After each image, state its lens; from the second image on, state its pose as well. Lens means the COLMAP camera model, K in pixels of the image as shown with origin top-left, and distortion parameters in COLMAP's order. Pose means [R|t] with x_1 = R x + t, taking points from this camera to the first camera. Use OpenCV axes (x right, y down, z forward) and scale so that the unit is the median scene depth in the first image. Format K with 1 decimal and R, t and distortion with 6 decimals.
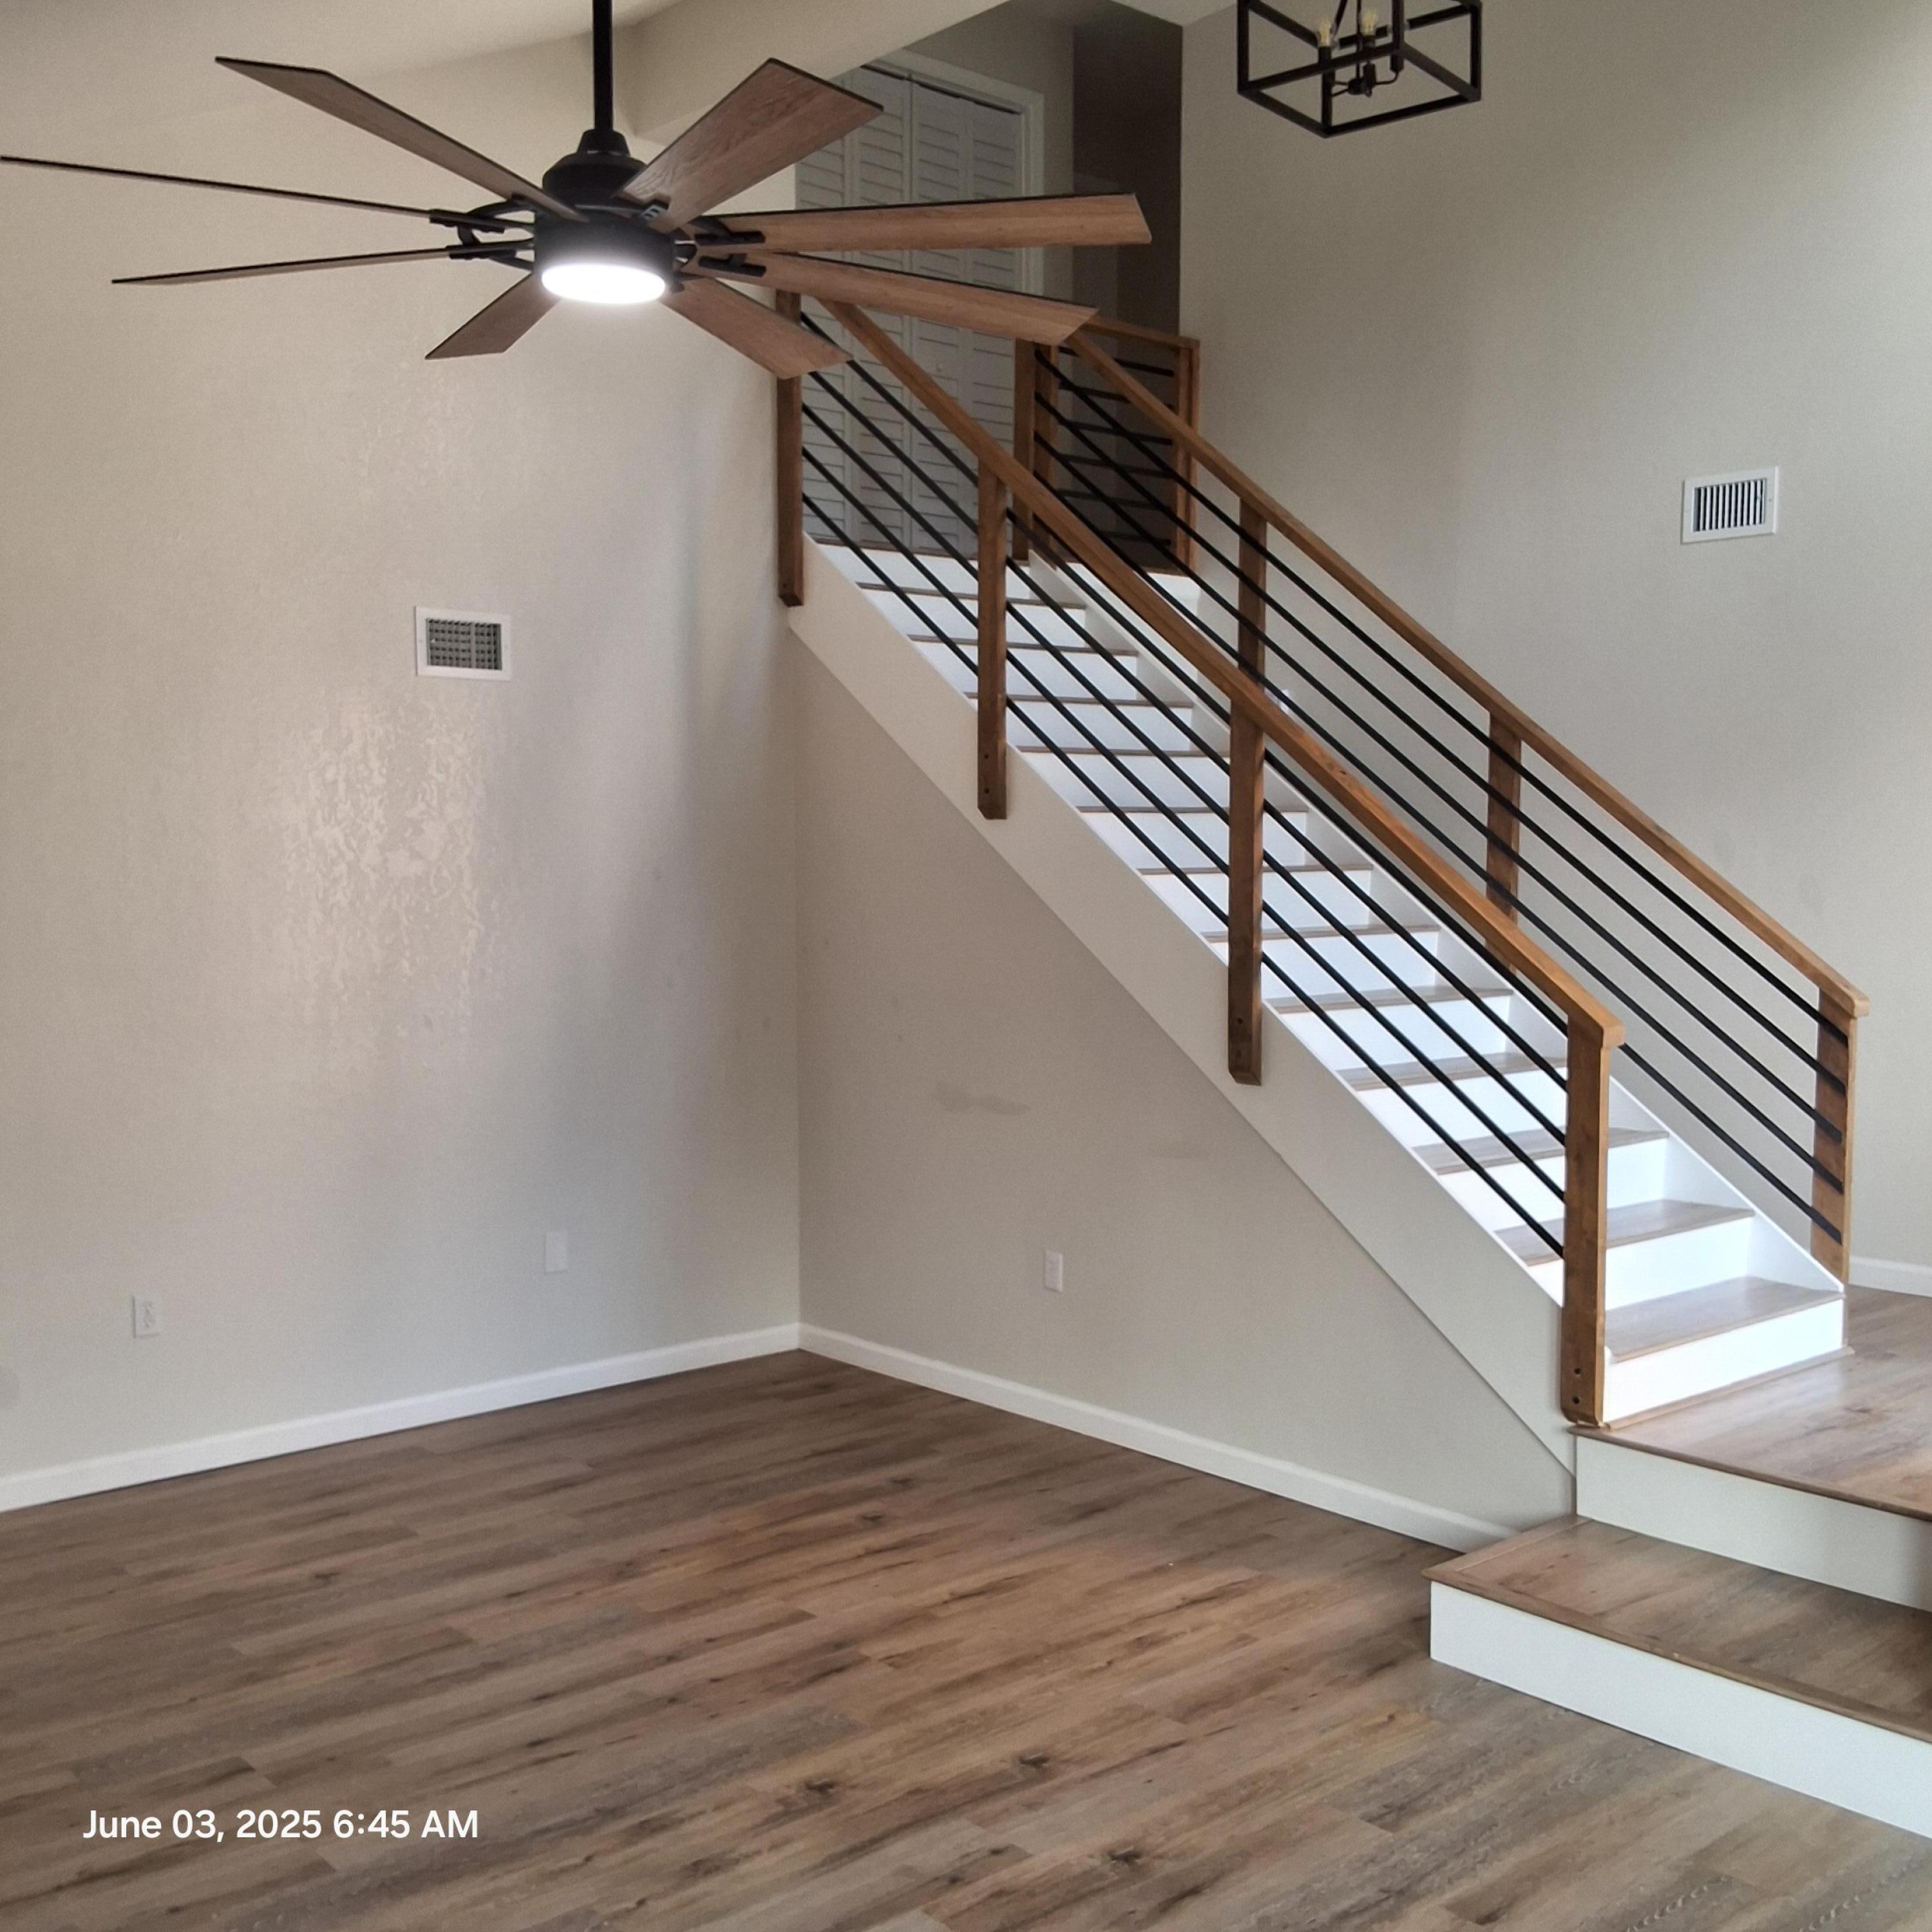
lens RADIAL K [[2050.0, 0, 987.9], [0, 2050.0, 967.3], [0, 0, 1]] dist [0.093564, -0.154647]
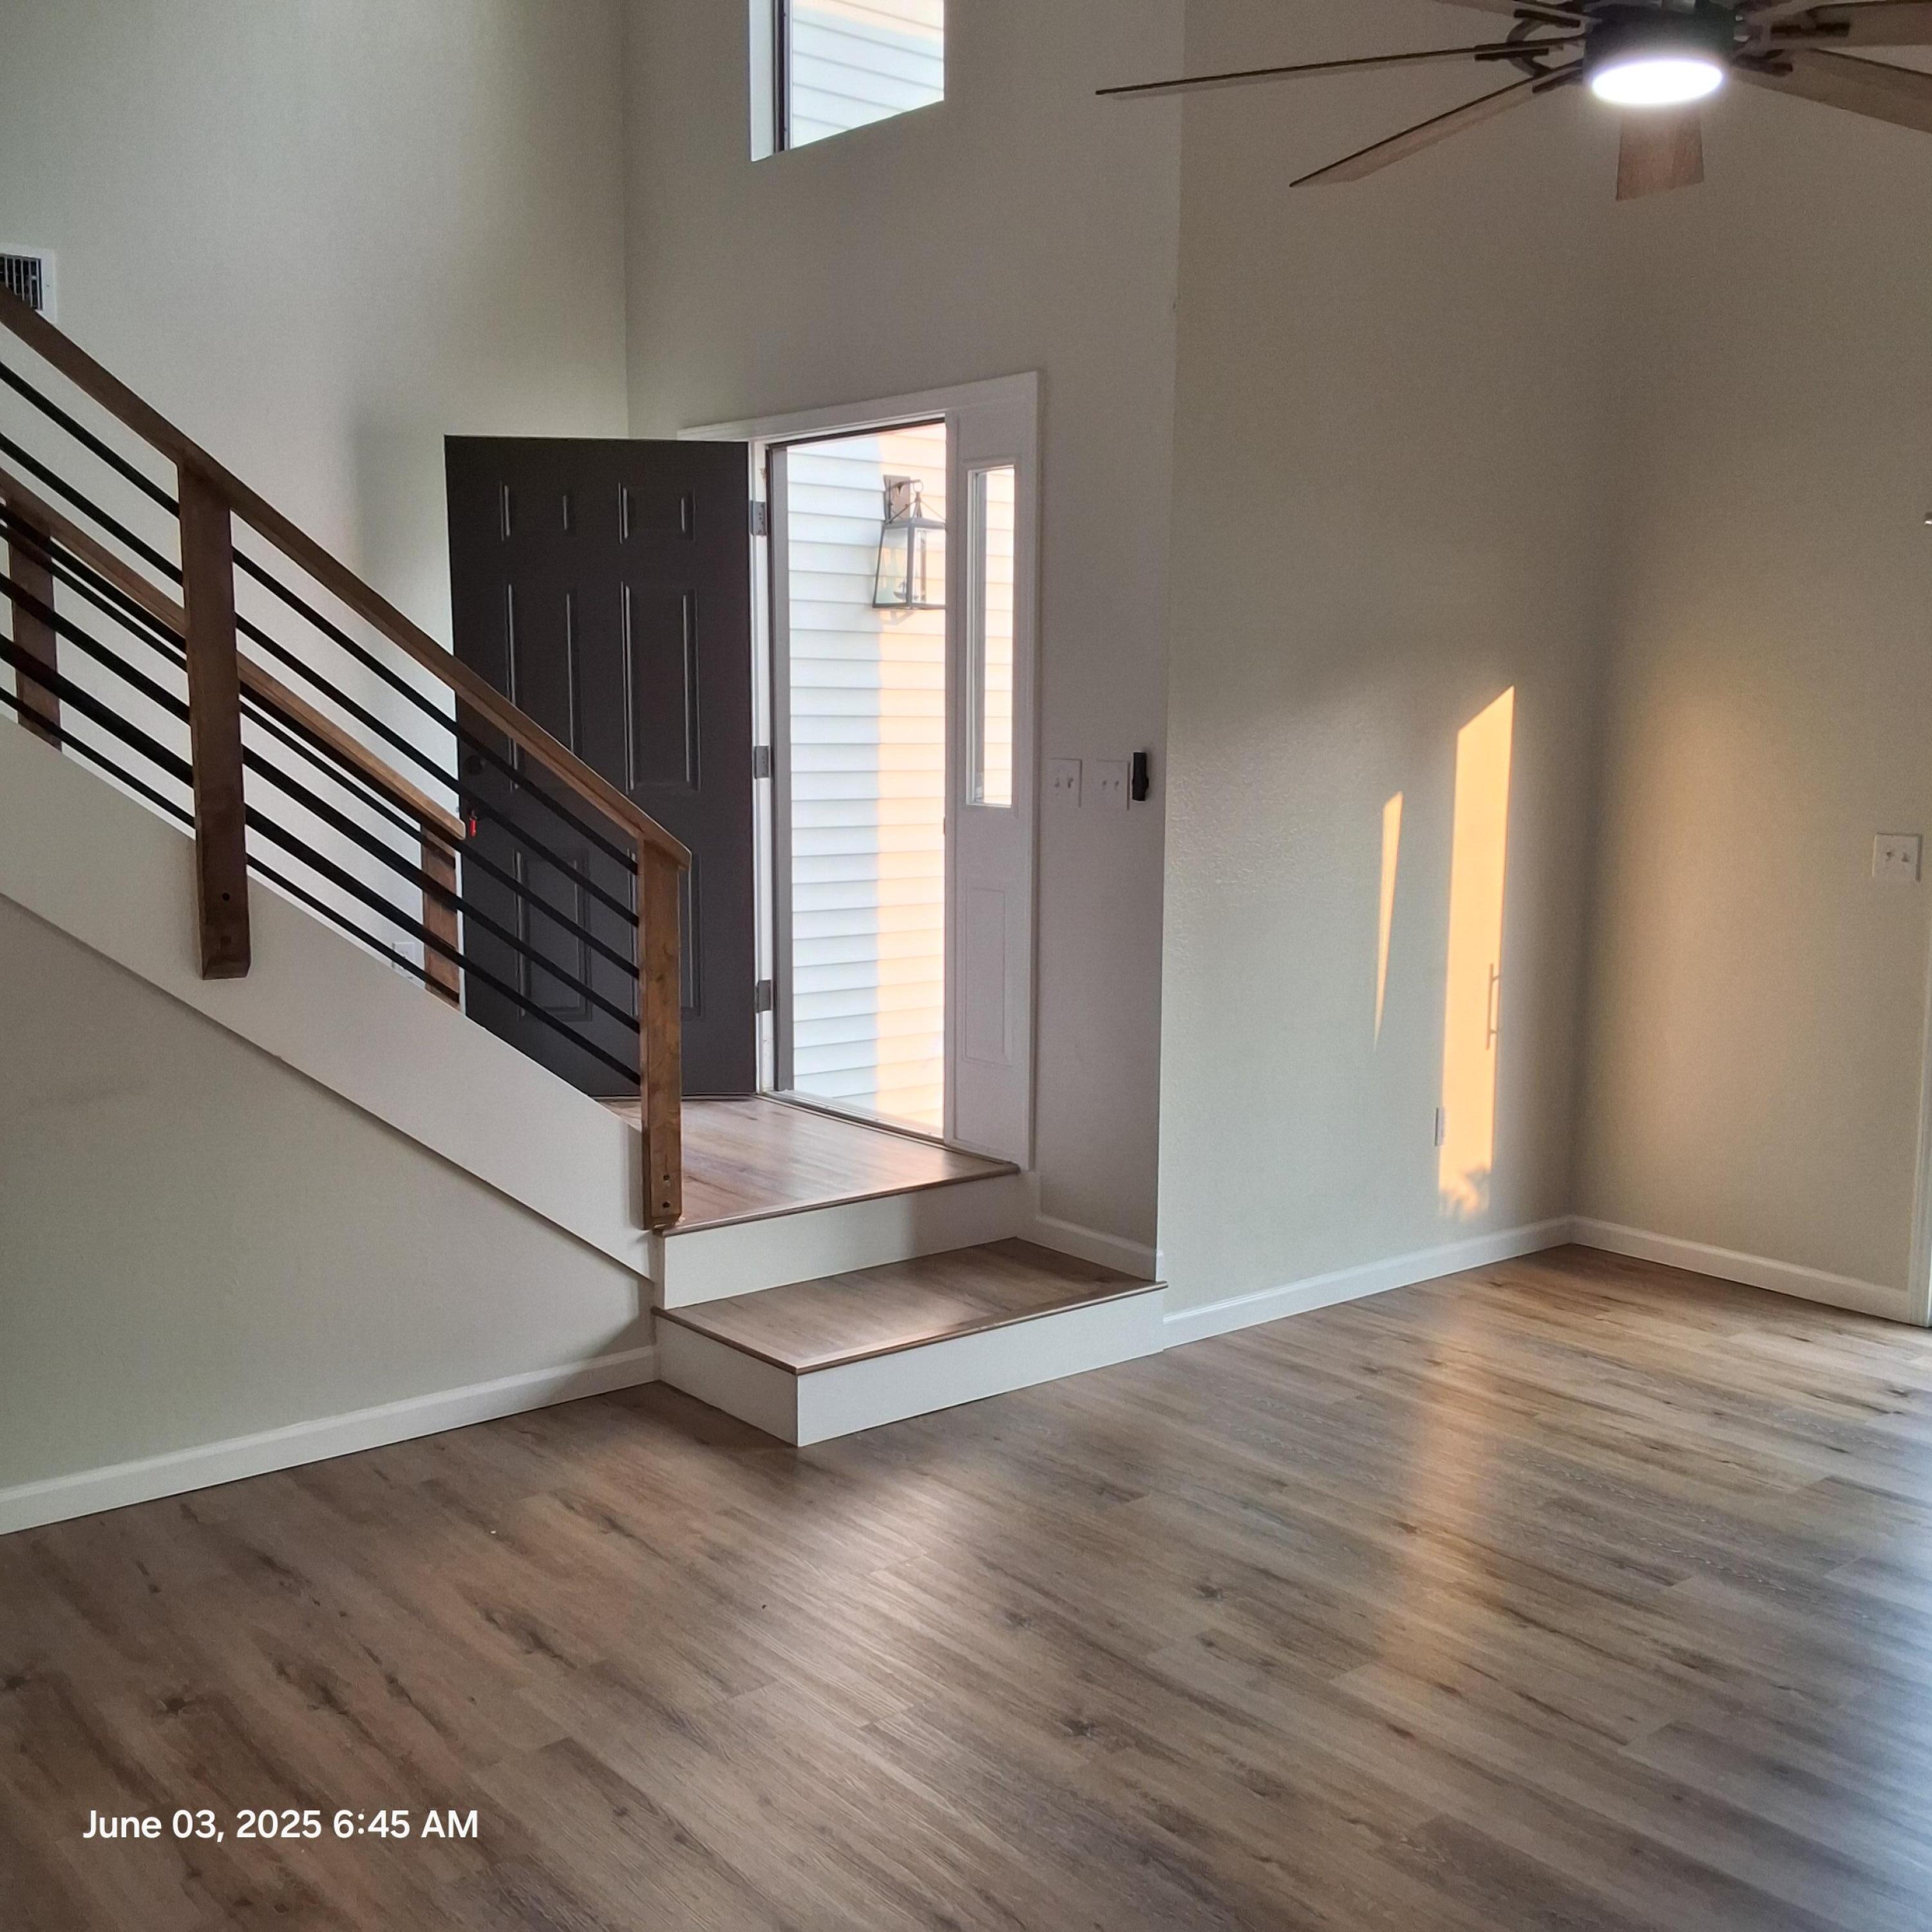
lens RADIAL K [[2050.0, 0, 987.9], [0, 2050.0, 967.3], [0, 0, 1]] dist [0.093564, -0.154647]
pose [[0.033816, -0.131573, 0.990730, -0.722598], [0.045537, 0.990470, 0.129984, -0.040610], [-0.998390, 0.040719, 0.039485, 0.767286]]
